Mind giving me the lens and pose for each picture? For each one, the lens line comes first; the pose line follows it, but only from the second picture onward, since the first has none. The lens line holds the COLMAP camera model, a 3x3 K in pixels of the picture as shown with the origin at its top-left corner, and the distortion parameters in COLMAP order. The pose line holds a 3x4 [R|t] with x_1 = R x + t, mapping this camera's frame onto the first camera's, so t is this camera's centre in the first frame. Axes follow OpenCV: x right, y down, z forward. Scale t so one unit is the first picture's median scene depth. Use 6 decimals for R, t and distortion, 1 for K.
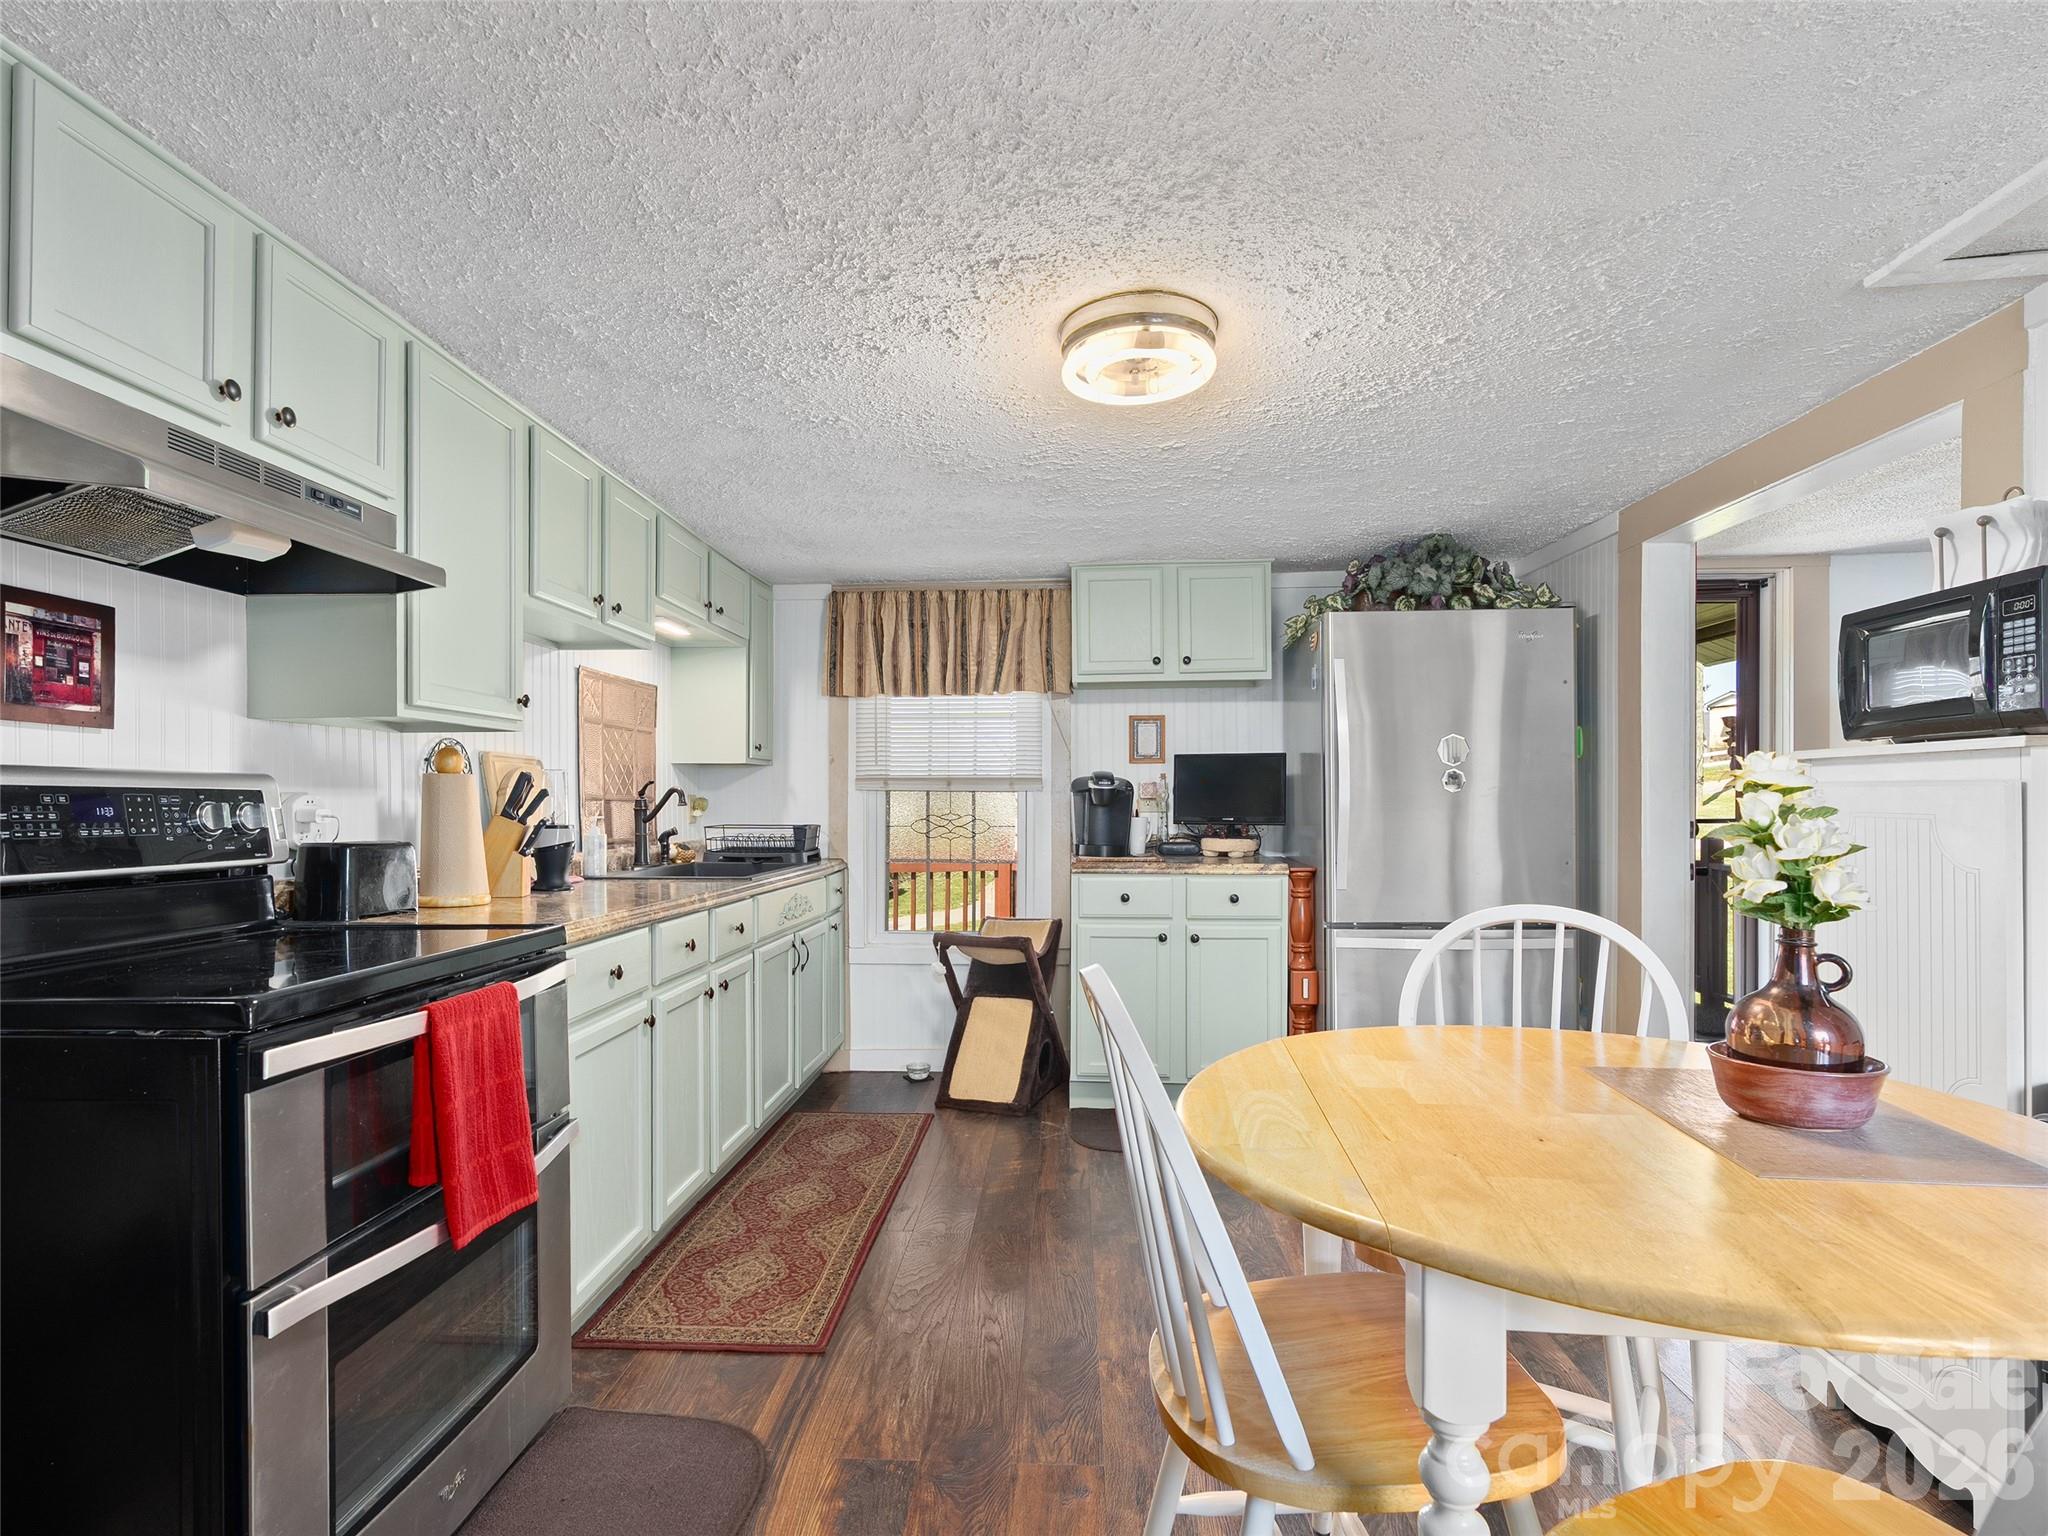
lens RADIAL K [[1058.0, 0, 1026.3], [0, 1058.0, 801.8], [0, 0, 1]] dist [-0.004609, 0.001980]
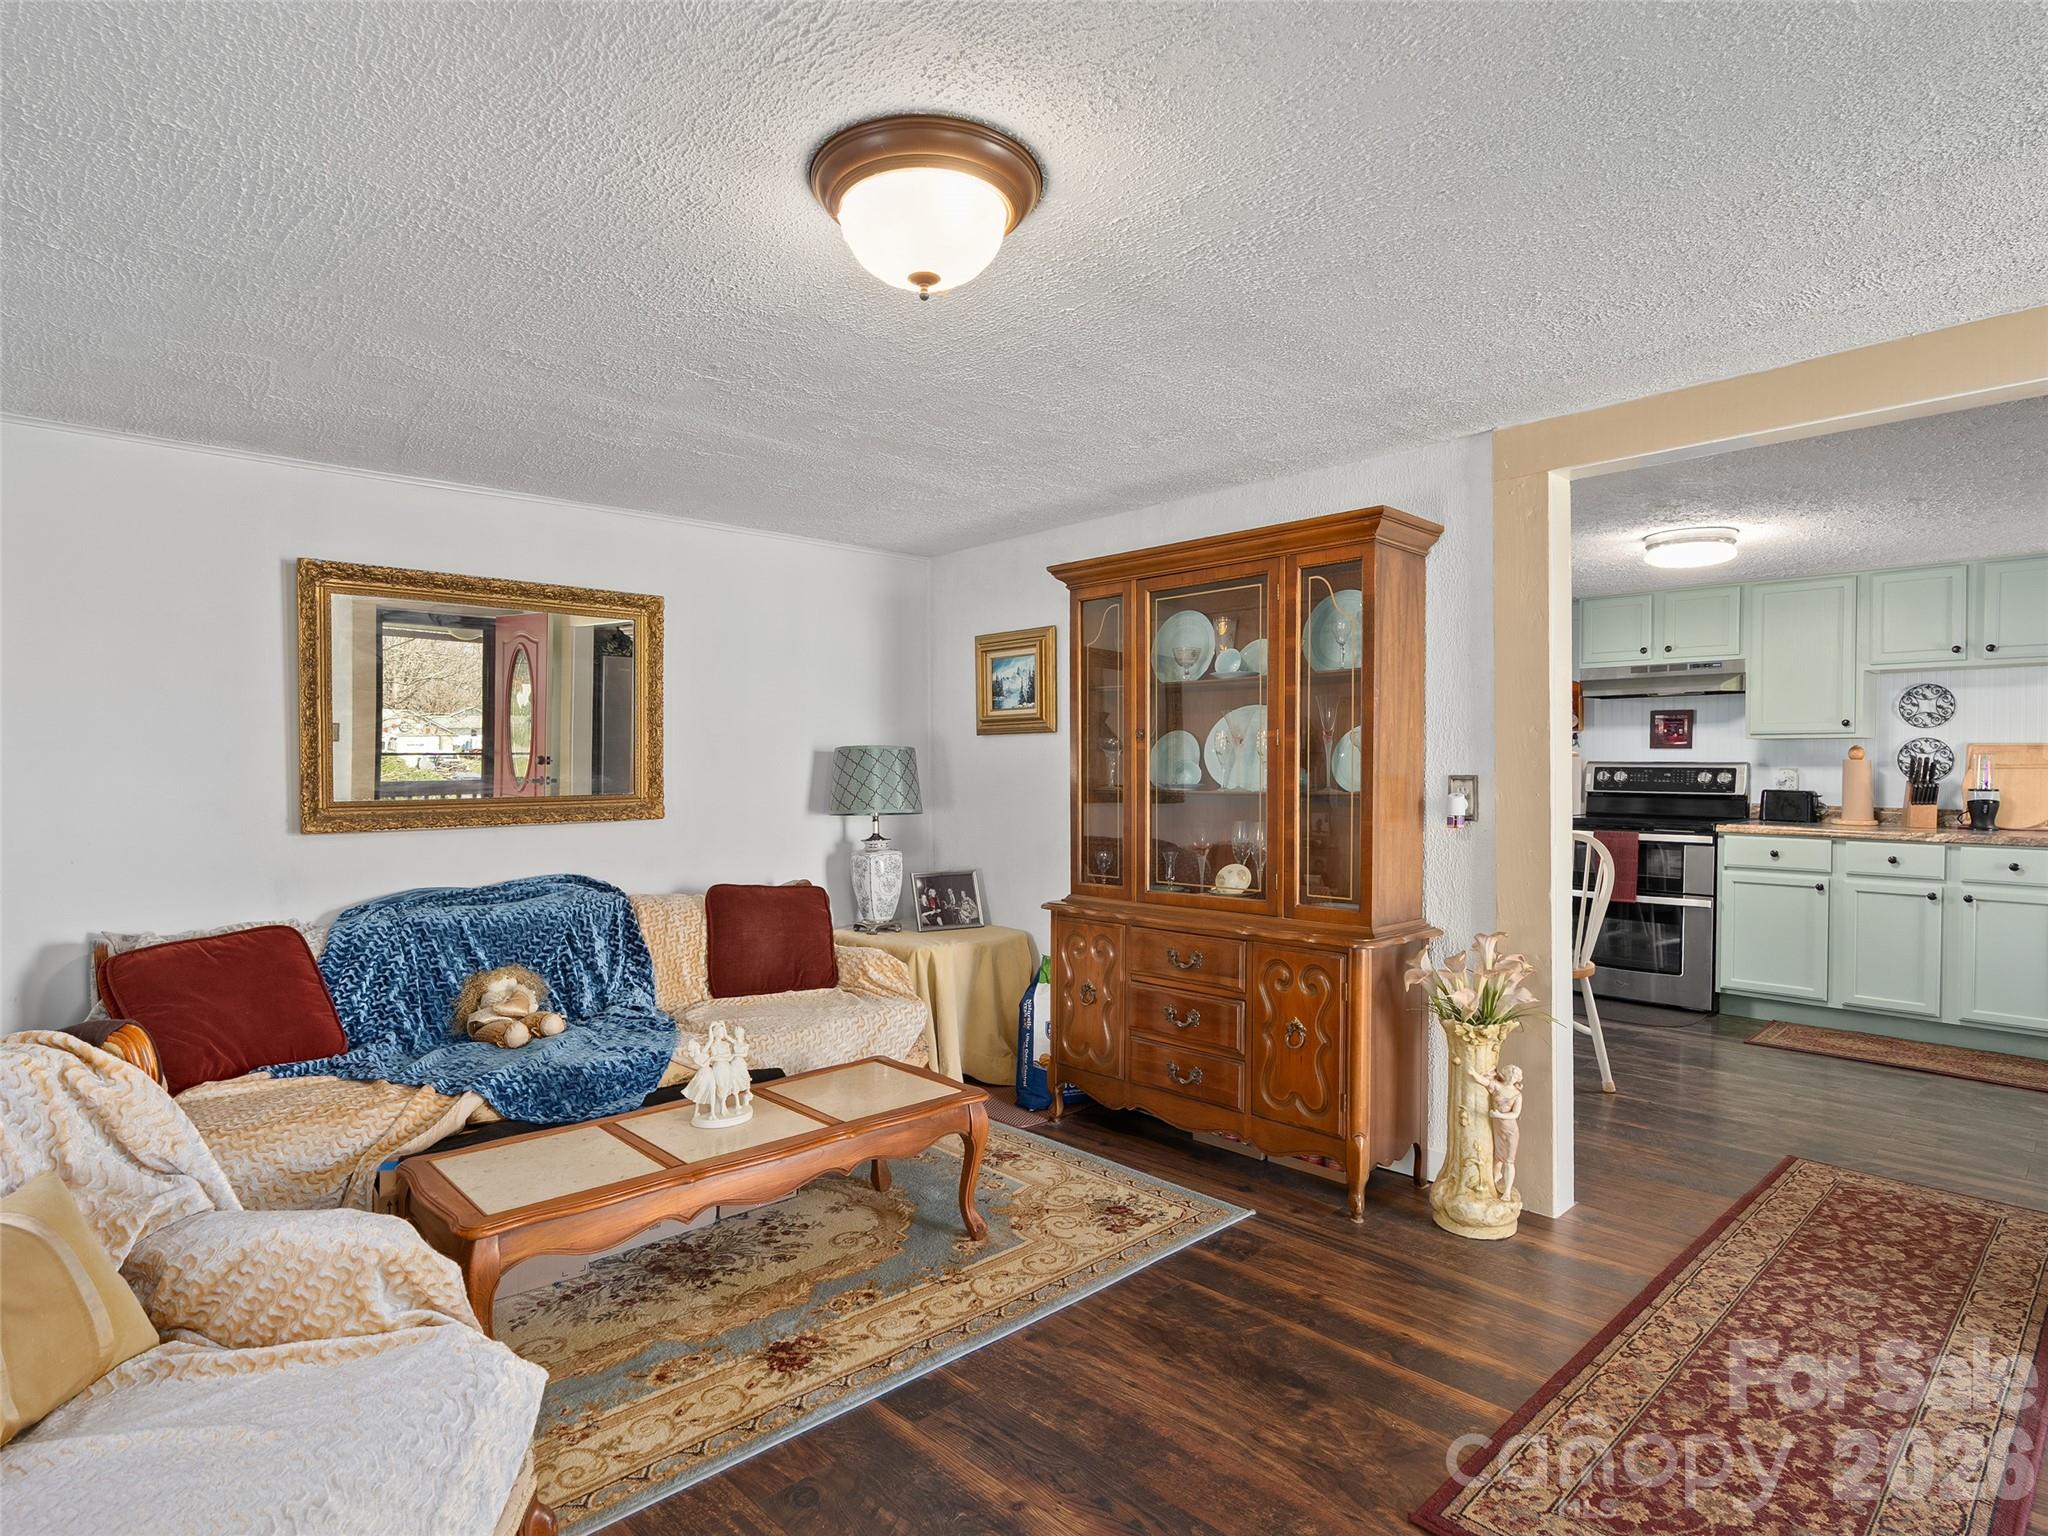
lens RADIAL K [[1096.5, 0, 1022.7], [0, 1096.5, 784.3], [0, 0, 1]] dist [0.003214, 0.002201]
pose [[-0.692600, 0.021361, -0.721006, 1.431370], [0.004593, 0.999672, 0.025205, -0.027131], [0.721307, 0.014145, -0.692471, 0.905803]]
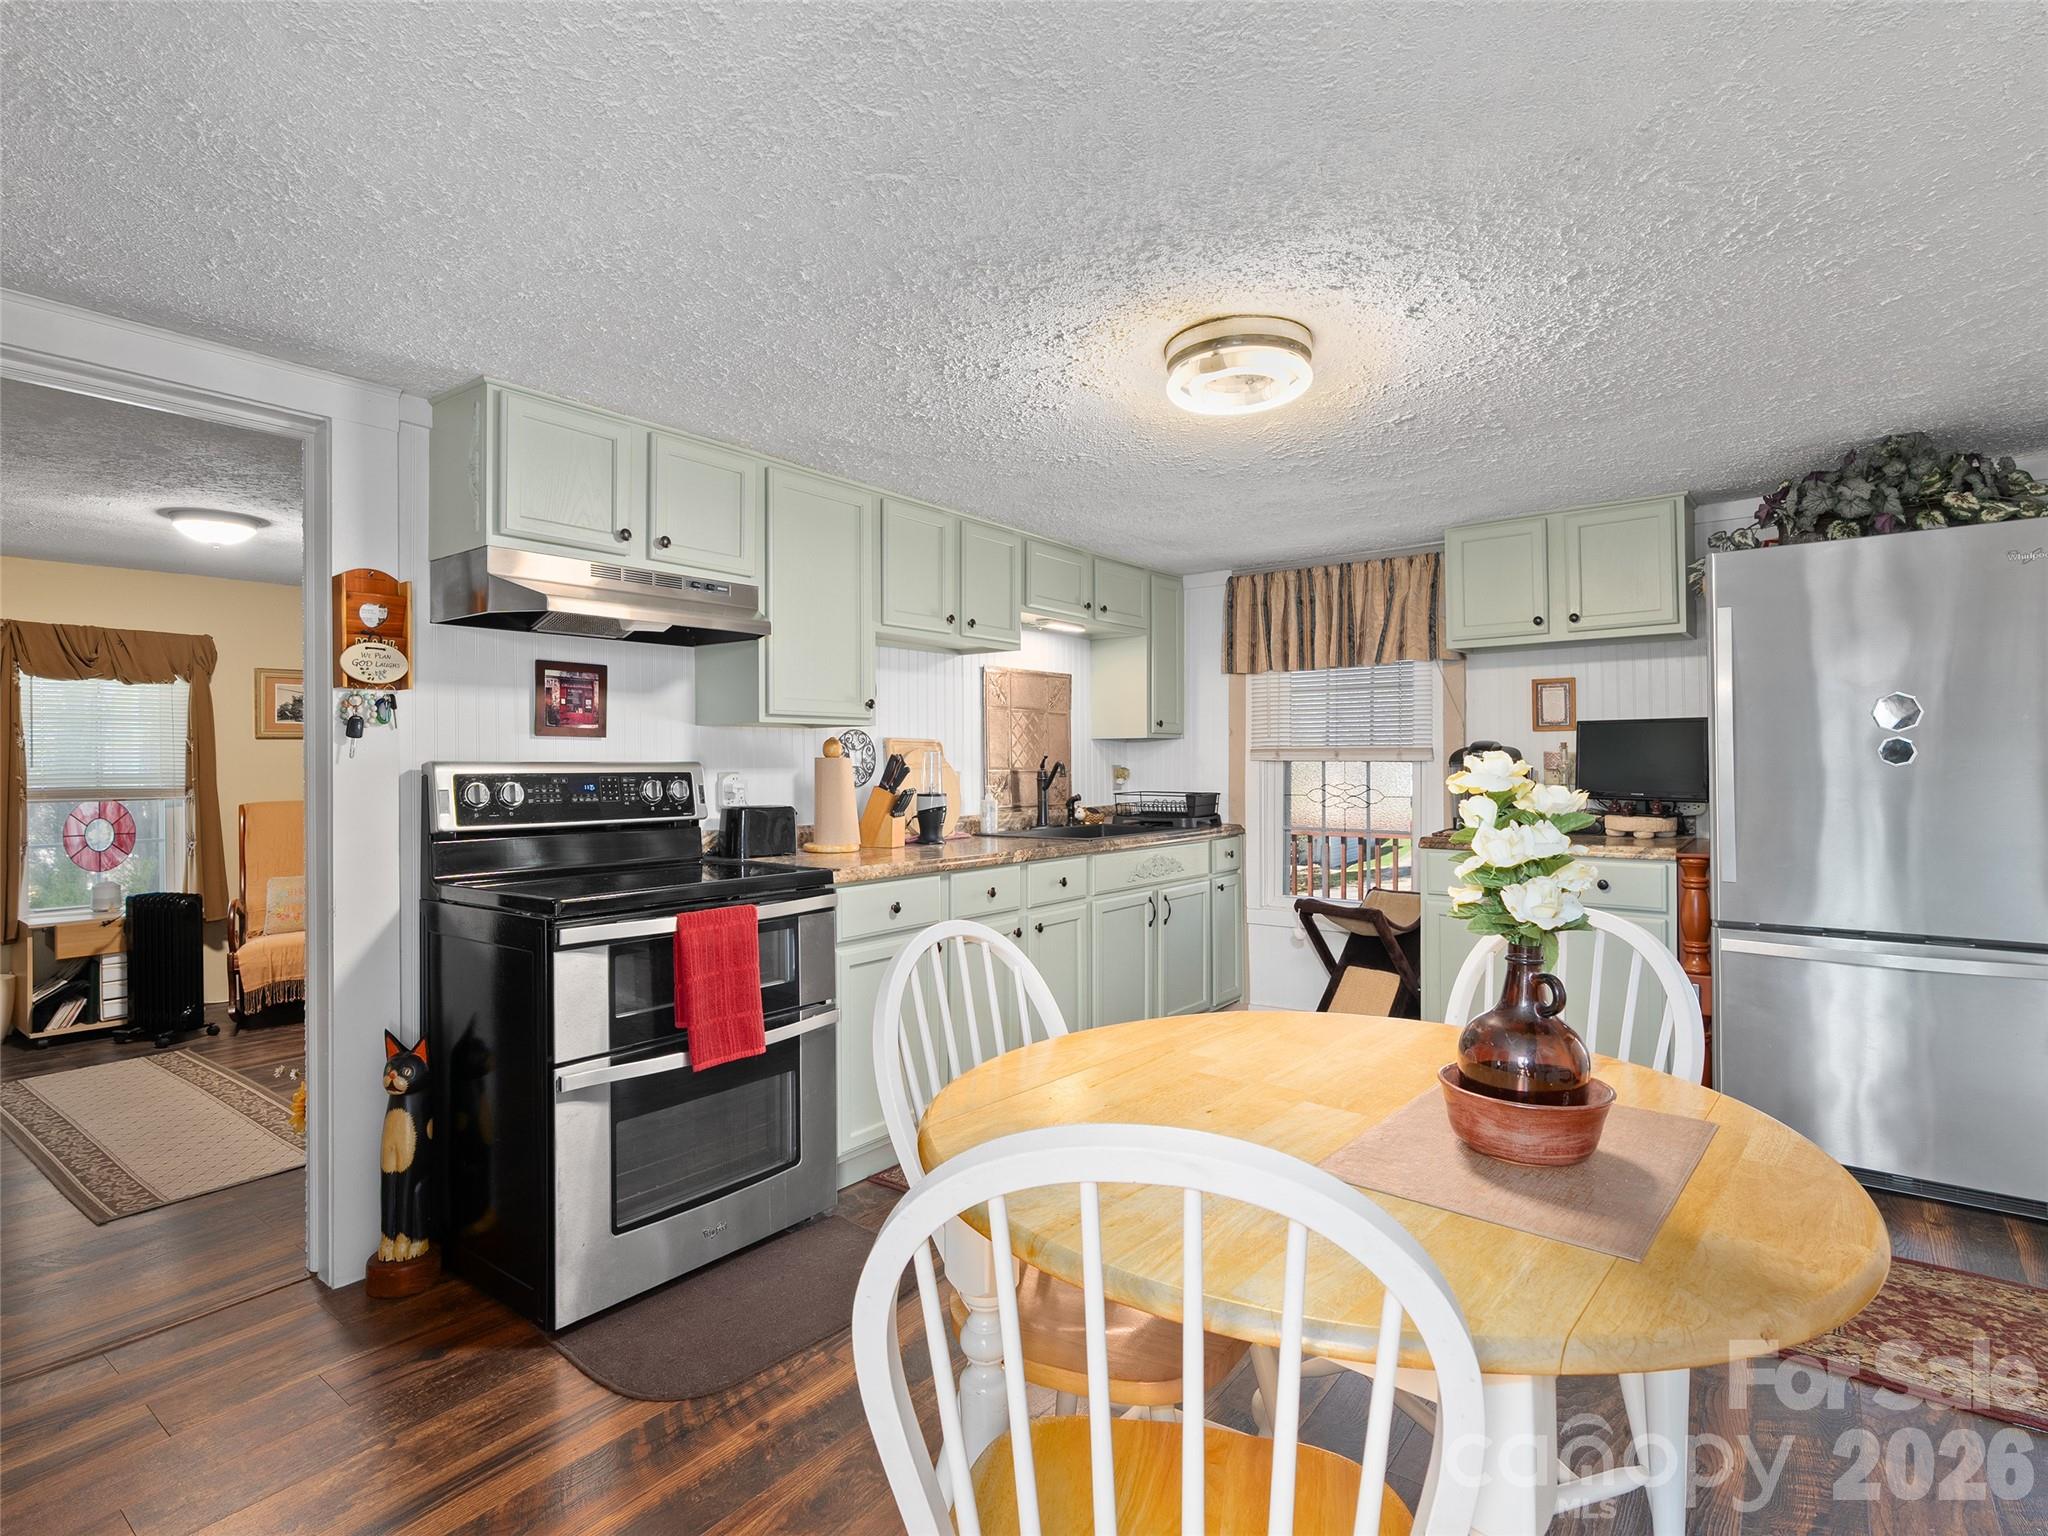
lens RADIAL K [[1058.0, 0, 1035.8], [0, 1058.0, 754.3], [0, 0, 1]] dist [-0.004609, 0.001980]
pose [[0.825952, -0.004958, -0.563719, 0.323613], [0.002439, 0.999983, -0.005221, -0.015671], [0.563736, 0.002938, 0.825950, -0.003878]]
